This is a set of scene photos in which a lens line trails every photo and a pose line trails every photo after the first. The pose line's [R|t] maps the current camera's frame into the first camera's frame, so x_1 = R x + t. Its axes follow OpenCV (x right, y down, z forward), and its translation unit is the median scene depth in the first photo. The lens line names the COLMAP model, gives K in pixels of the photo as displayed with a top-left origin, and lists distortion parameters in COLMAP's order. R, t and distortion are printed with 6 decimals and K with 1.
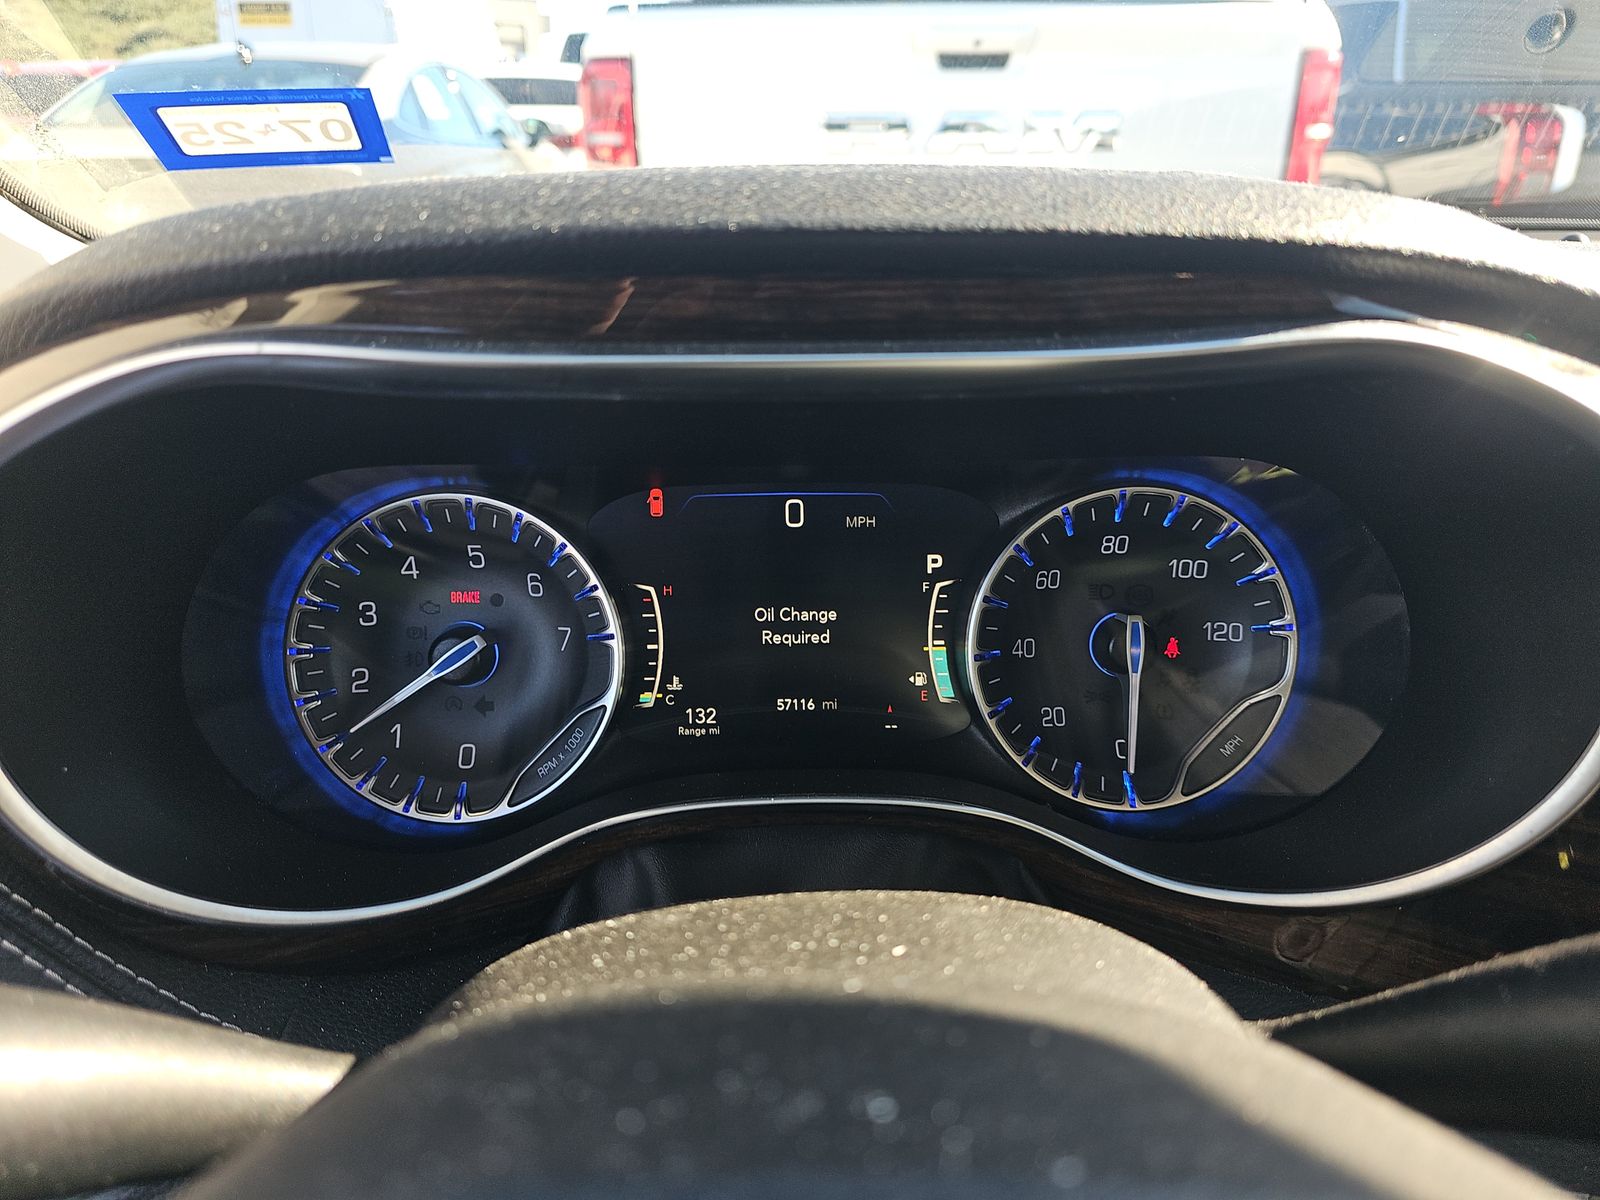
lens RADIAL K [[1067.9, 0, 814.4], [0, 1067.9, 593.0], [0, 0, 1]] dist [0.044025, -0.043410]
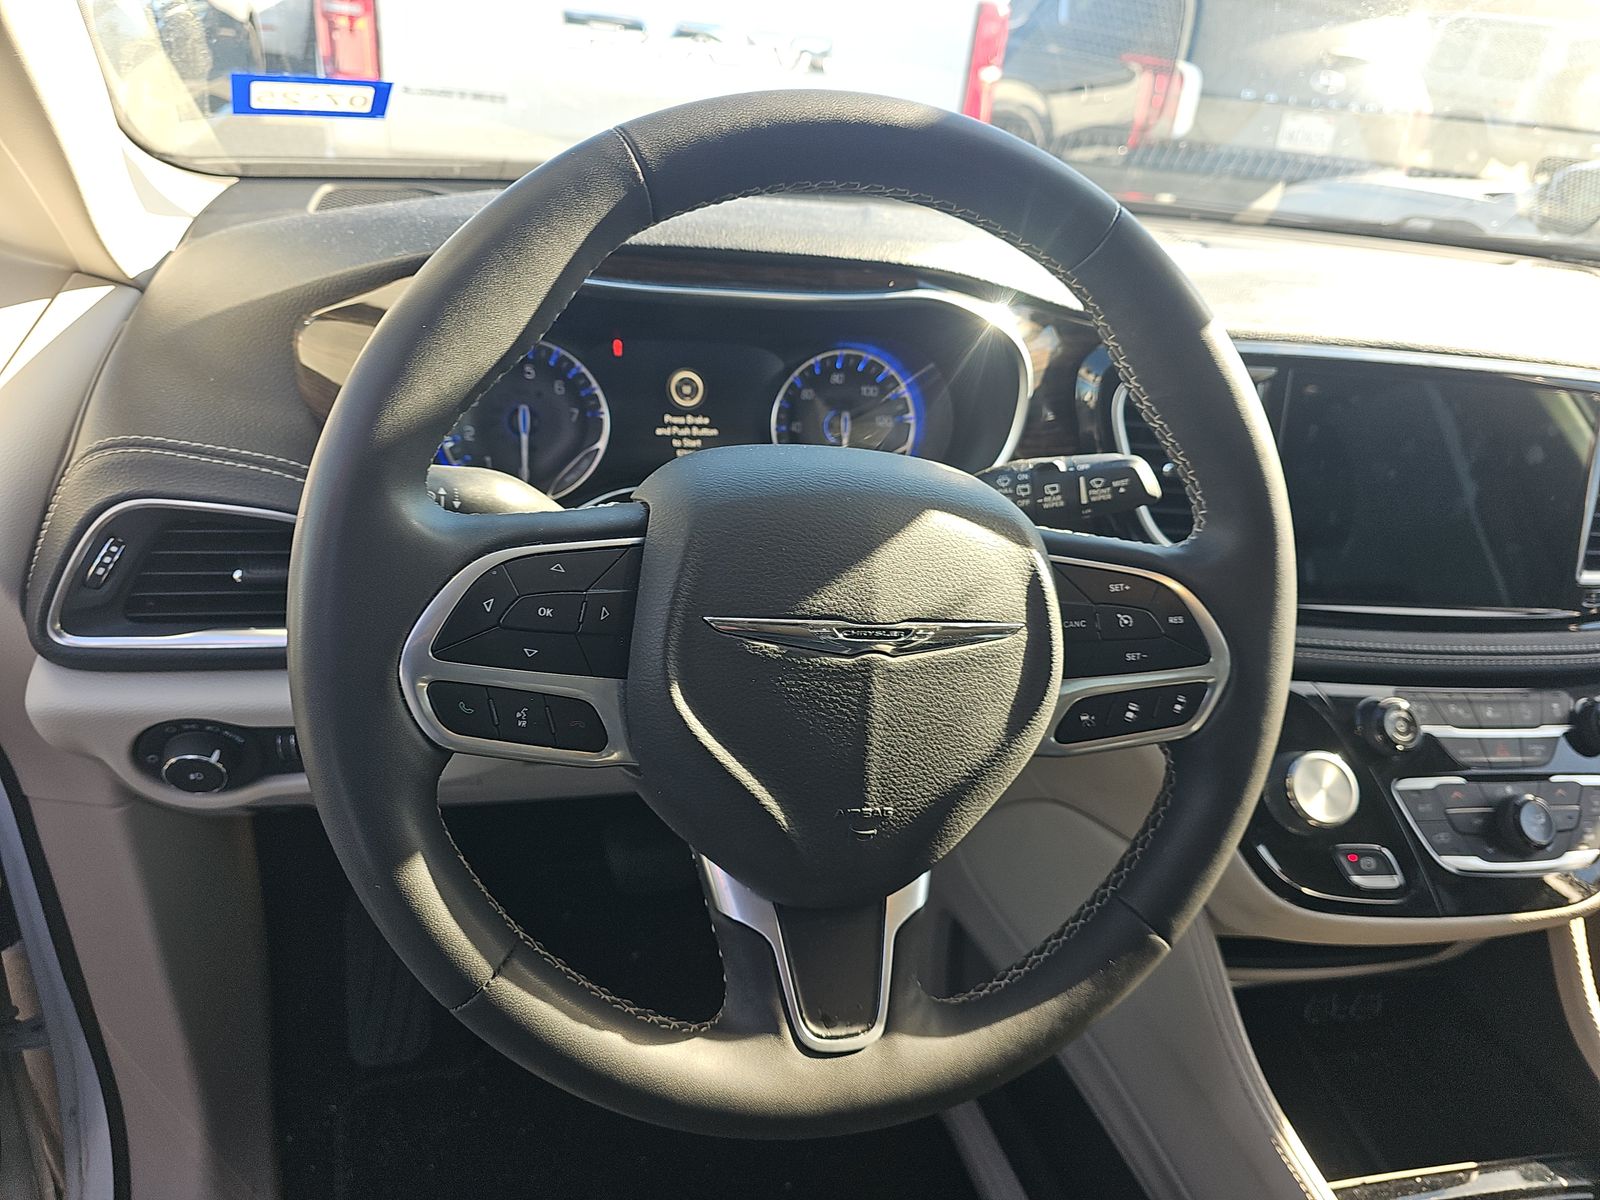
lens RADIAL K [[1067.9, 0, 804.1], [0, 1067.9, 589.4], [0, 0, 1]] dist [0.044025, -0.043410]
pose [[0.965766, -0.014387, 0.259017, -0.348001], [-0.012045, 0.994897, 0.100175, 0.163637], [-0.259137, -0.099865, 0.960664, -1.091343]]
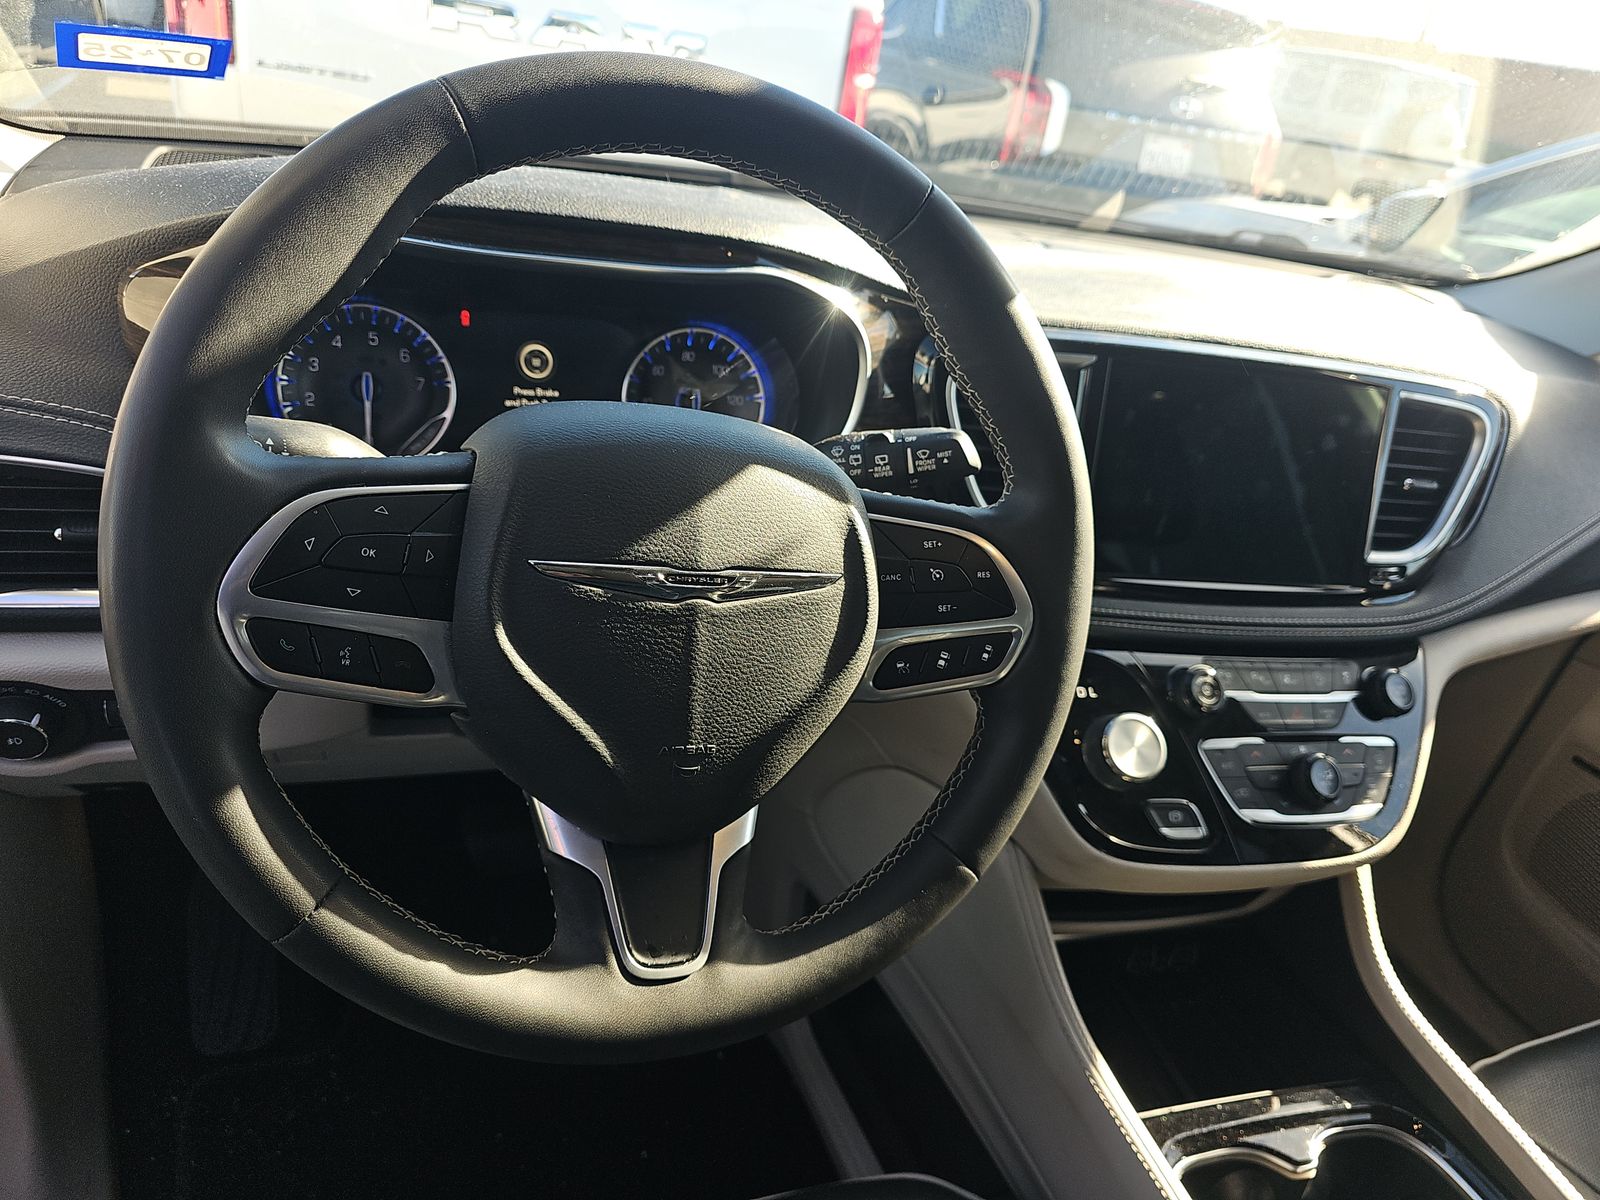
lens RADIAL K [[1067.9, 0, 795.8], [0, 1067.9, 608.1], [0, 0, 1]] dist [0.044025, -0.043410]
pose [[0.934791, -0.014648, 0.354897, -0.301161], [-0.025752, 0.993725, 0.108846, 0.225510], [-0.354265, -0.110888, 0.928547, -1.179952]]
